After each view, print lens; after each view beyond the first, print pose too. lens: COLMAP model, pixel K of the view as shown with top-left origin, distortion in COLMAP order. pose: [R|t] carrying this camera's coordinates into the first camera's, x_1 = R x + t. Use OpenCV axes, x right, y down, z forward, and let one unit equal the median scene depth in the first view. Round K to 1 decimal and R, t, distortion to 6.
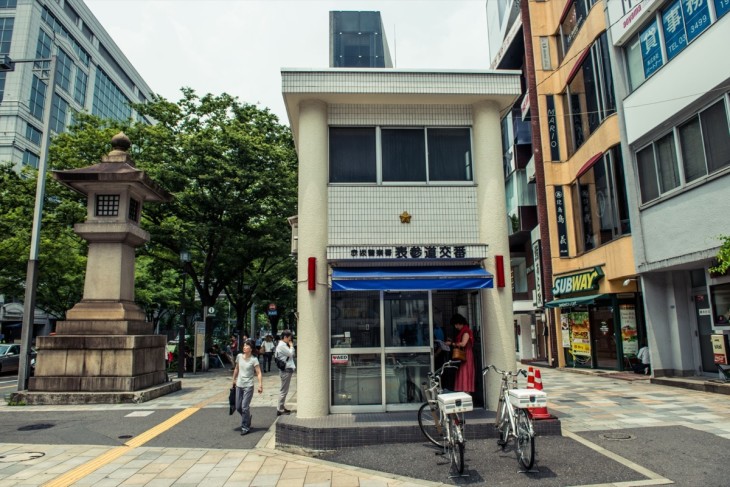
lens RADIAL K [[519.8, 0, 358.2], [0, 519.8, 240.8], [0, 0, 1]] dist [-0.048775, 0.005066]
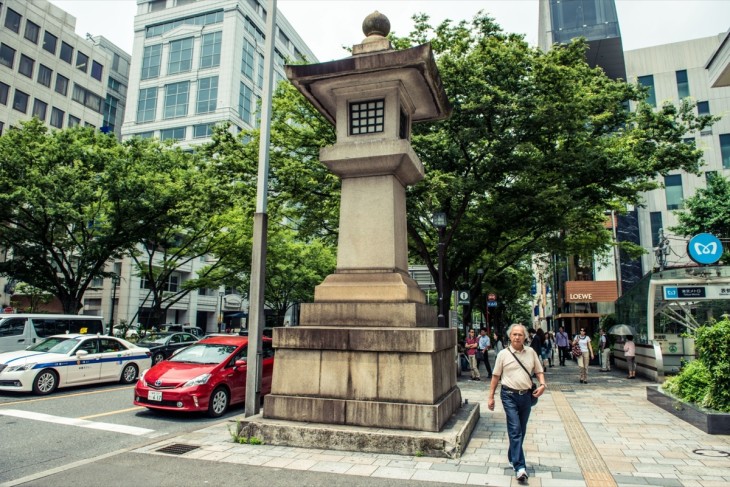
lens RADIAL K [[519.8, 0, 369.4], [0, 519.8, 245.1], [0, 0, 1]] dist [-0.048775, 0.005066]
pose [[0.944522, -0.023829, -0.327582, -0.296181], [0.030630, 0.999409, 0.015618, 0.078110], [0.327016, -0.024786, 0.944694, 0.425656]]
